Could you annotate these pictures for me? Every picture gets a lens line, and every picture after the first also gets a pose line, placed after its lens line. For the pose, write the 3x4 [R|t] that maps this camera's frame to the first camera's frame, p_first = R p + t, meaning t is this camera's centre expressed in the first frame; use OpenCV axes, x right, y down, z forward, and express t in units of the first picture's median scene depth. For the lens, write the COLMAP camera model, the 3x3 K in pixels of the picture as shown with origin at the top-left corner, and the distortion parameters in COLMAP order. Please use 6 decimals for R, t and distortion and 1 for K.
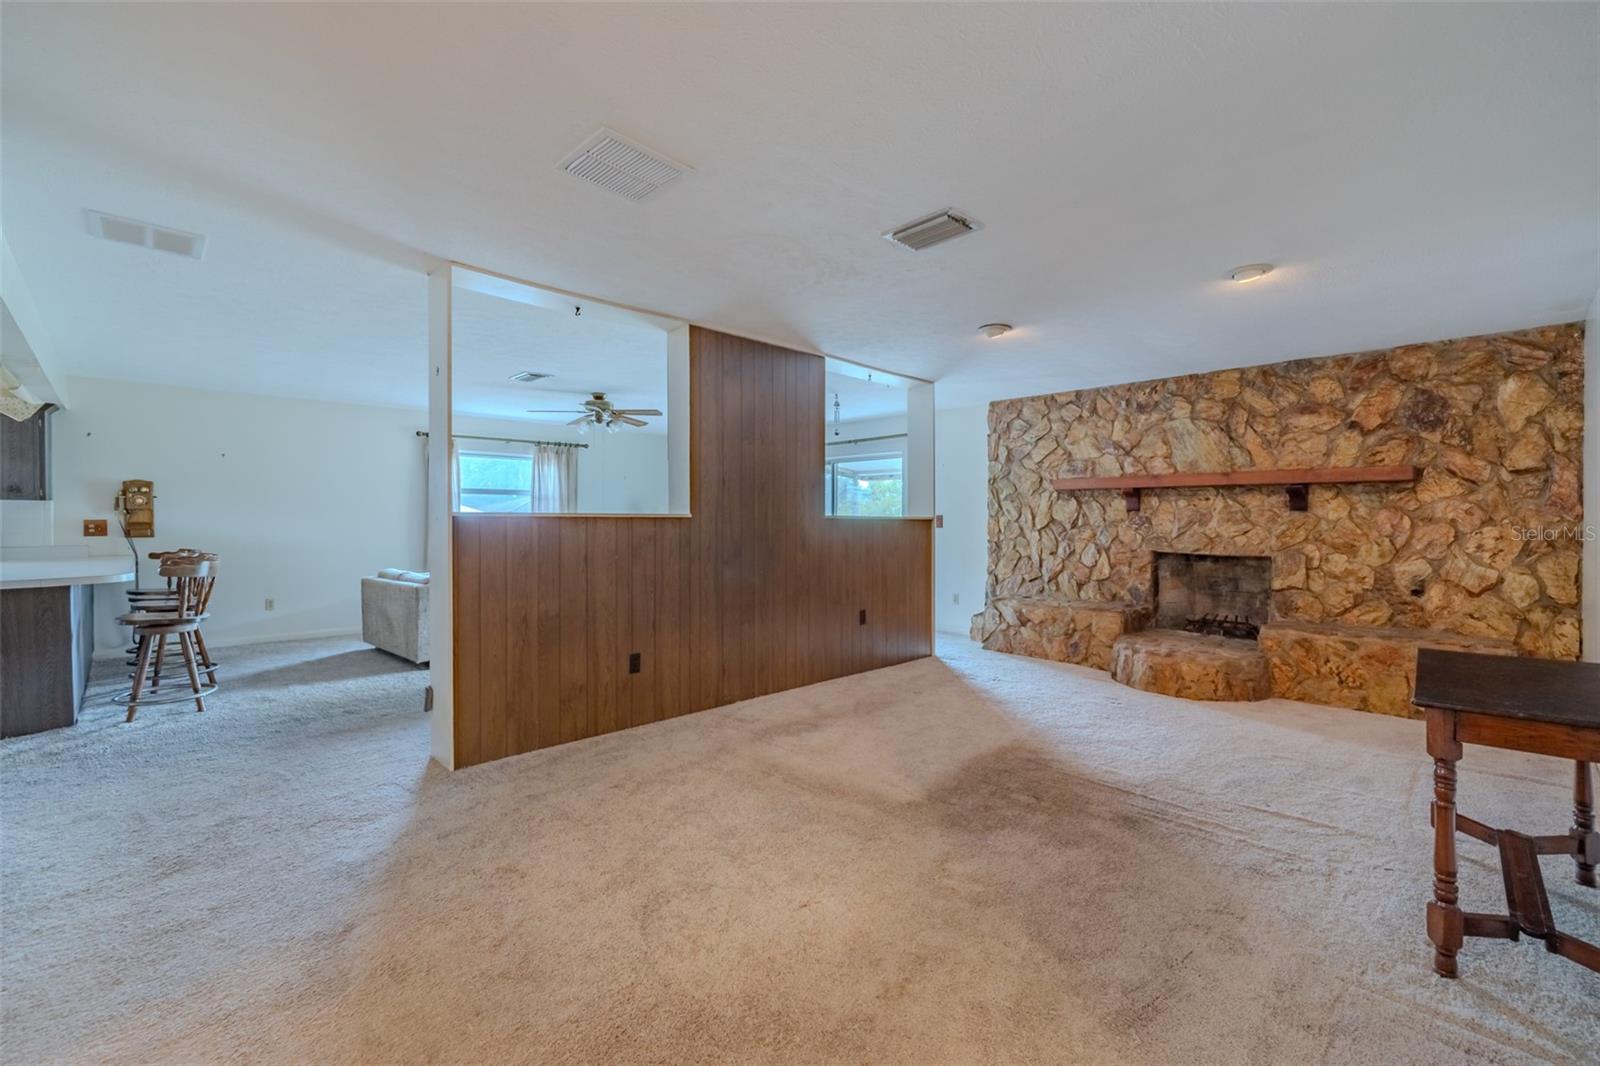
lens RADIAL K [[686.8, 0, 804.2], [0, 686.8, 534.6], [0, 0, 1]] dist [-0.000178, 0.000010]
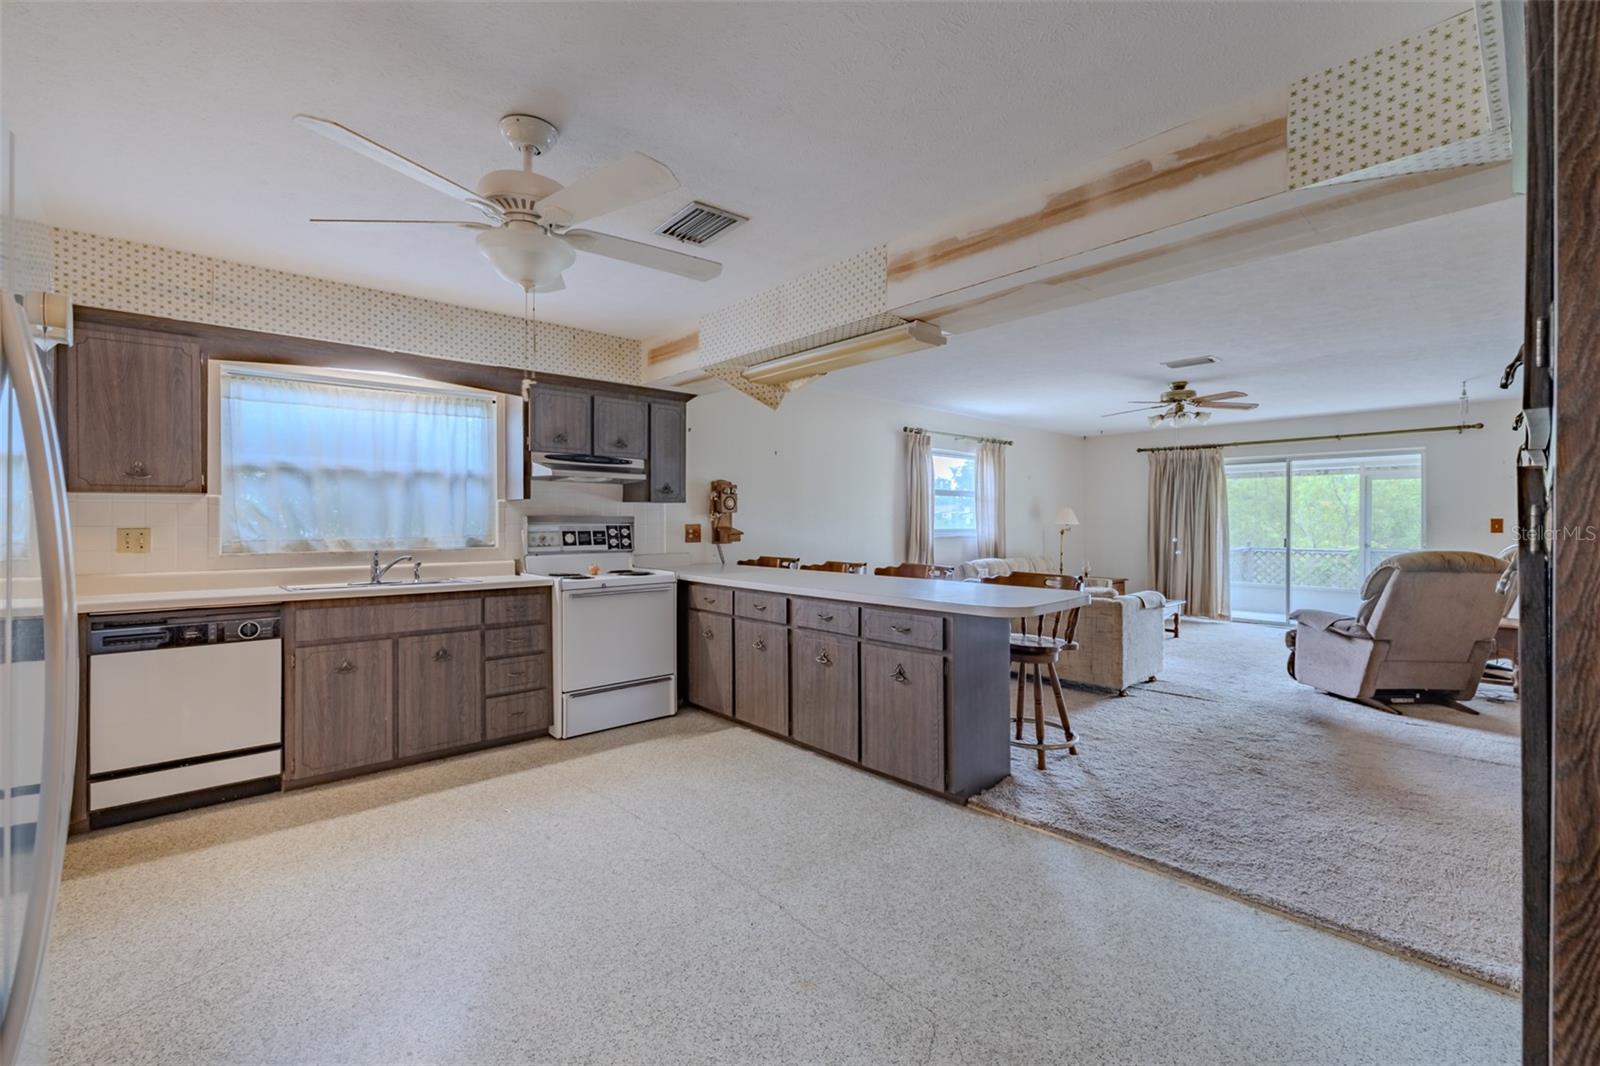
lens RADIAL K [[686.8, 0, 797.0], [0, 686.8, 528.2], [0, 0, 1]] dist [-0.000178, 0.000010]
pose [[0.999243, 0.000107, -0.038902, -0.988412], [-0.000636, 0.999908, -0.013576, -0.004400], [0.038897, 0.013591, 0.999151, 0.125957]]
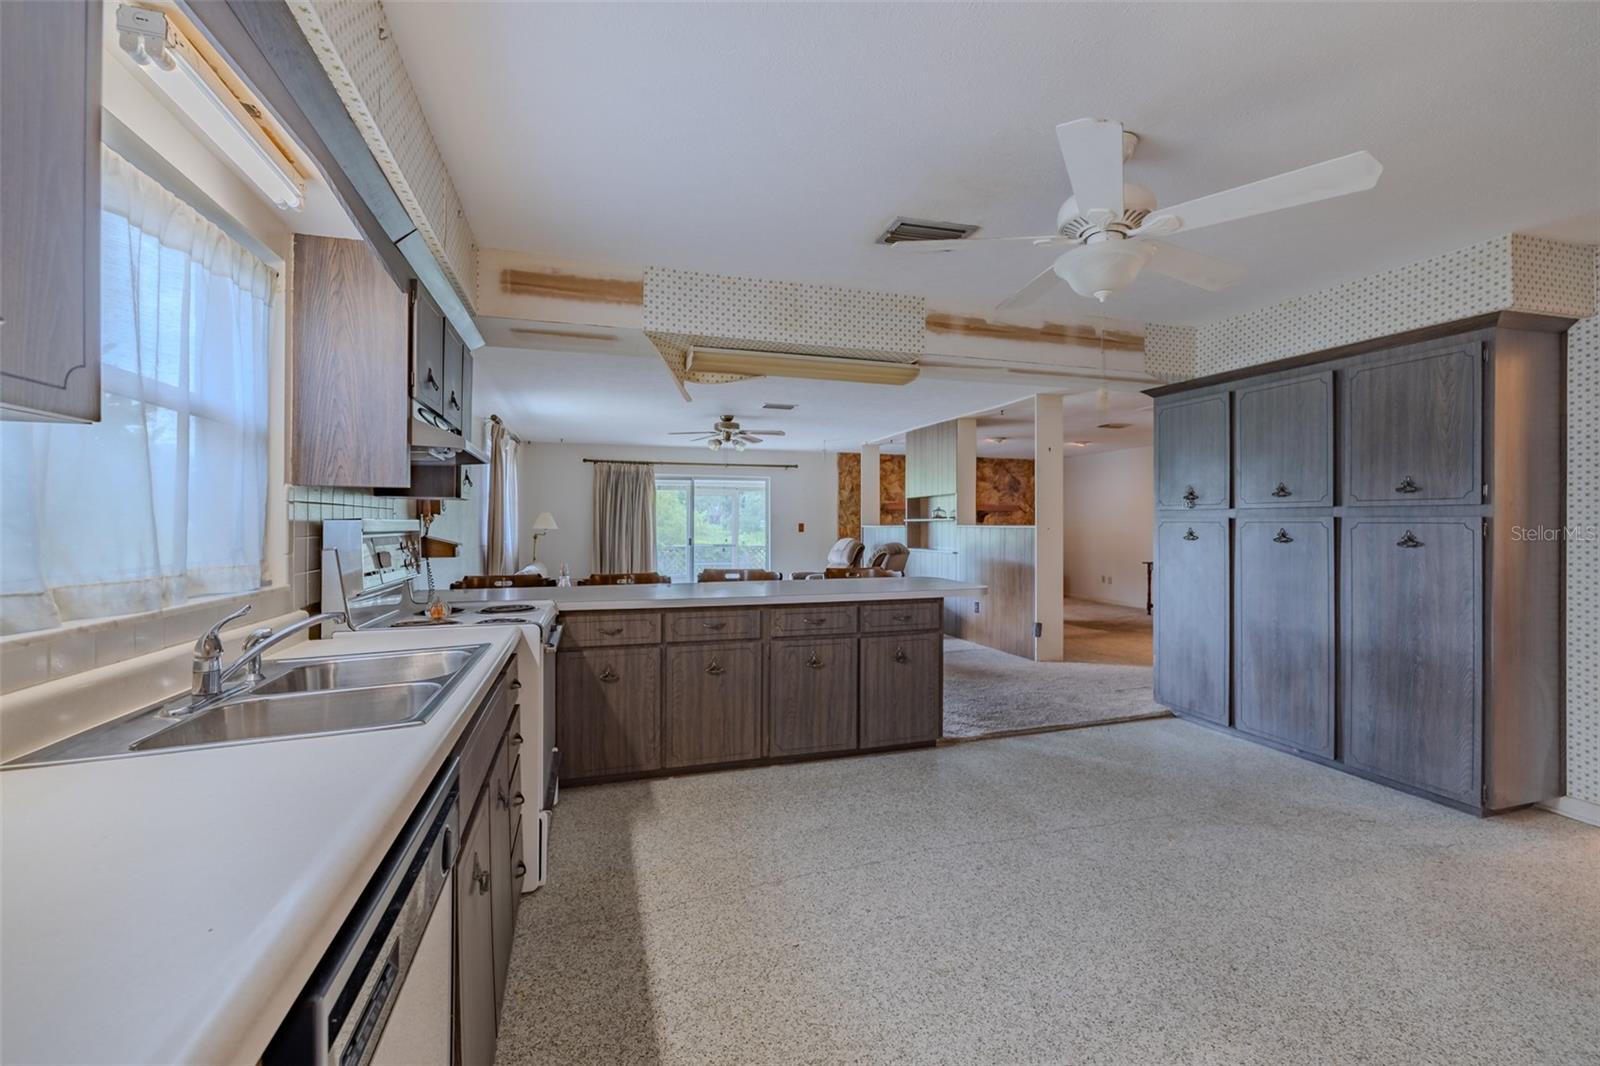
lens RADIAL K [[686.8, 0, 807.4], [0, 686.8, 528.9], [0, 0, 1]] dist [-0.000178, 0.000010]
pose [[0.435013, -0.006022, 0.900404, -1.635166], [0.020346, 0.999788, -0.003143, -0.017923], [-0.900194, 0.019687, 0.435044, 0.523531]]
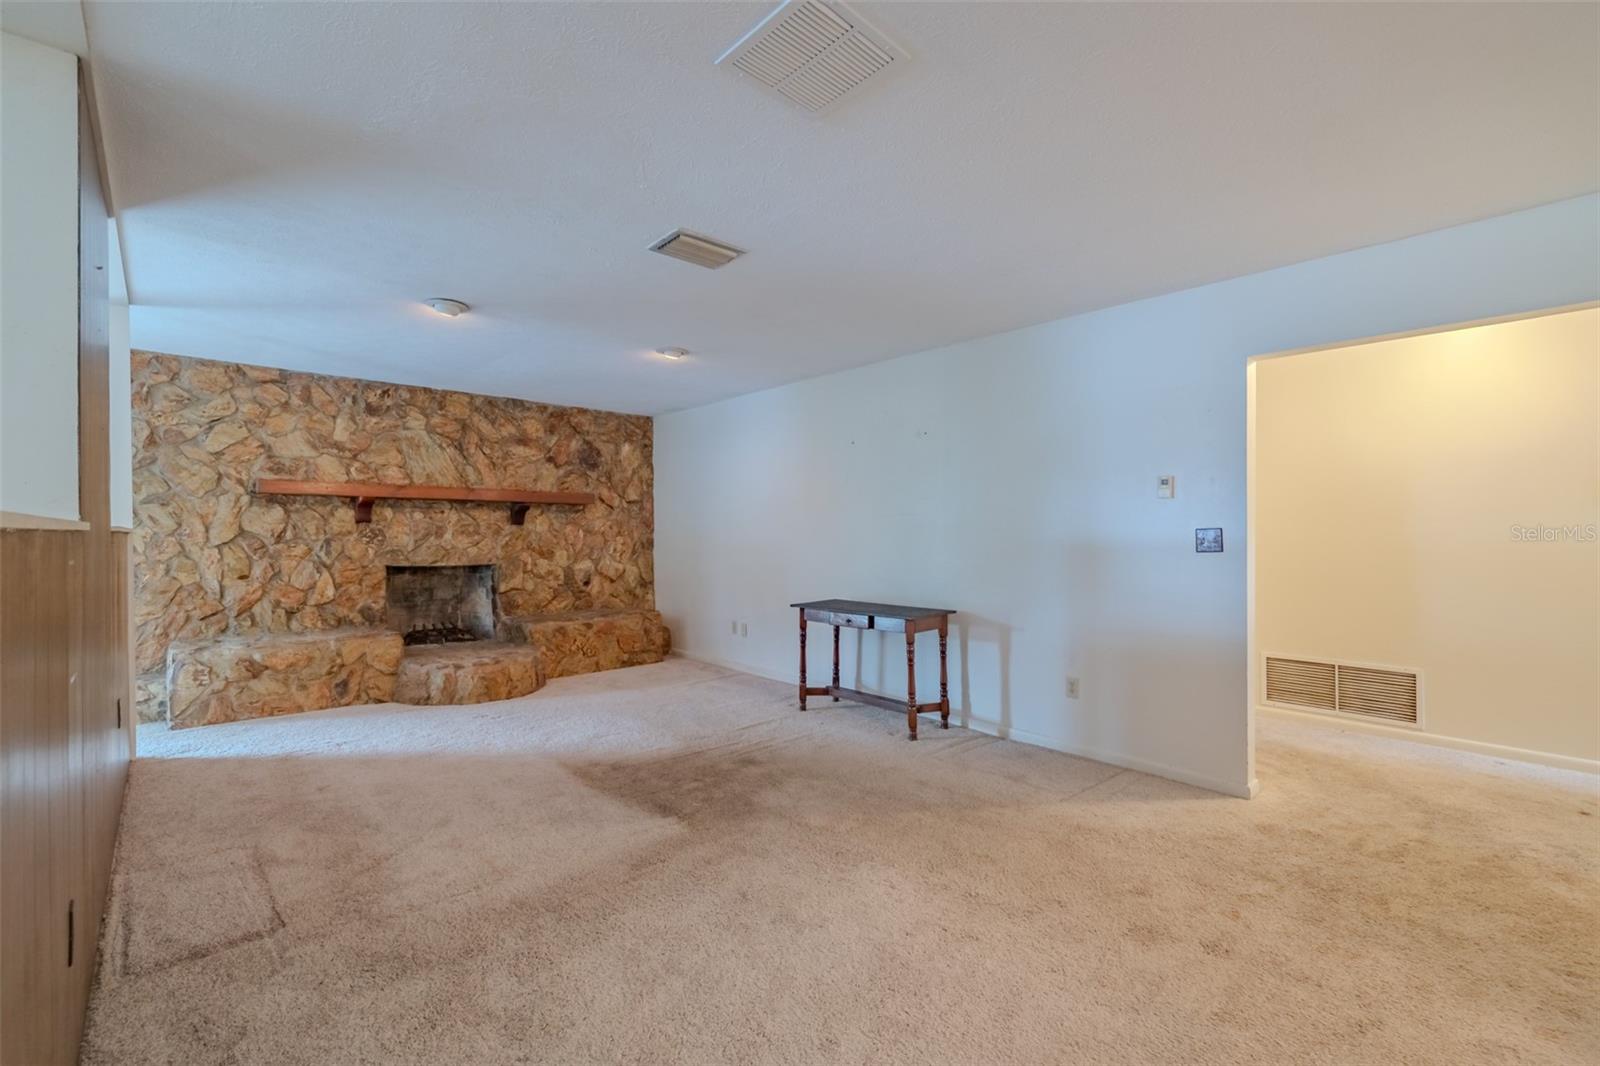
lens RADIAL K [[686.8, 0, 801.9], [0, 686.8, 532.2], [0, 0, 1]] dist [-0.000178, 0.000010]
pose [[0.030104, -0.002127, 0.999545, -0.469752], [0.020363, 0.999792, 0.001514, -0.013078], [-0.999339, 0.020308, 0.030141, 0.470689]]
